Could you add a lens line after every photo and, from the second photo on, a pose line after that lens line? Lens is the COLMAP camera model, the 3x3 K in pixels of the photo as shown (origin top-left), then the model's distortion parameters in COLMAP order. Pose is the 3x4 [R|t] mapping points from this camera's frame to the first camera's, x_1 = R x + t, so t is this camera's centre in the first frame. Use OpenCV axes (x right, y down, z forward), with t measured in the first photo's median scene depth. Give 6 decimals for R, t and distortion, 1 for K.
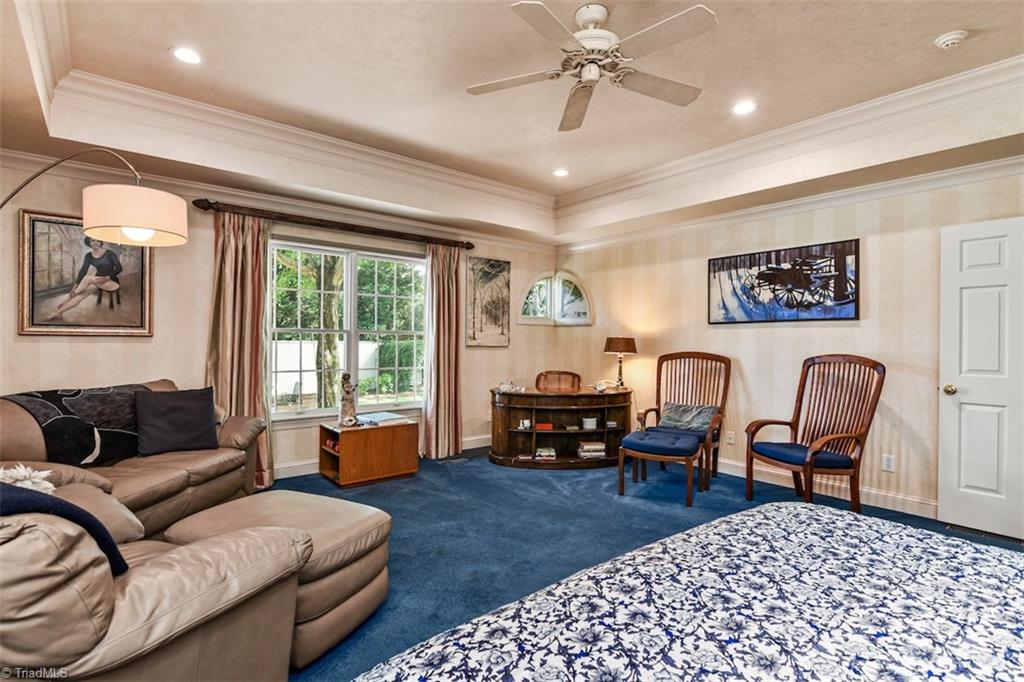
lens RADIAL K [[485.9, 0, 507.8], [0, 485.9, 345.2], [0, 0, 1]] dist [-0.013877, -0.000267]
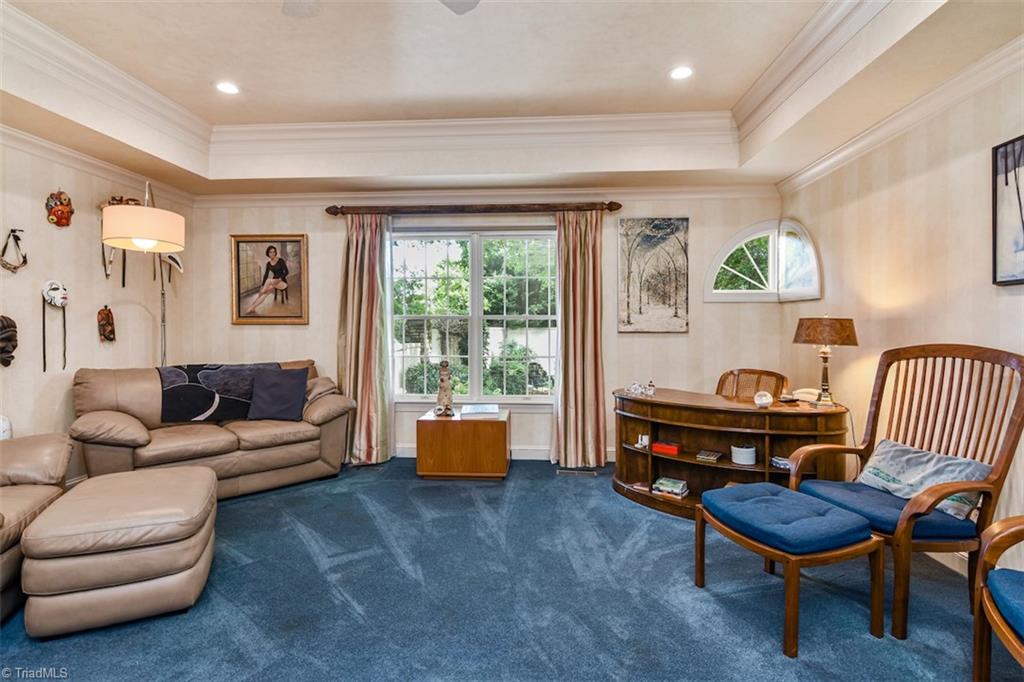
lens RADIAL K [[492.2, 0, 511.4], [0, 492.2, 333.2], [0, 0, 1]] dist [0.008029, -0.010582]
pose [[0.732120, 0.002814, -0.681170, 0.397152], [0.001278, 0.999984, 0.005506, -0.001747], [0.681175, -0.004901, 0.732104, 0.338759]]
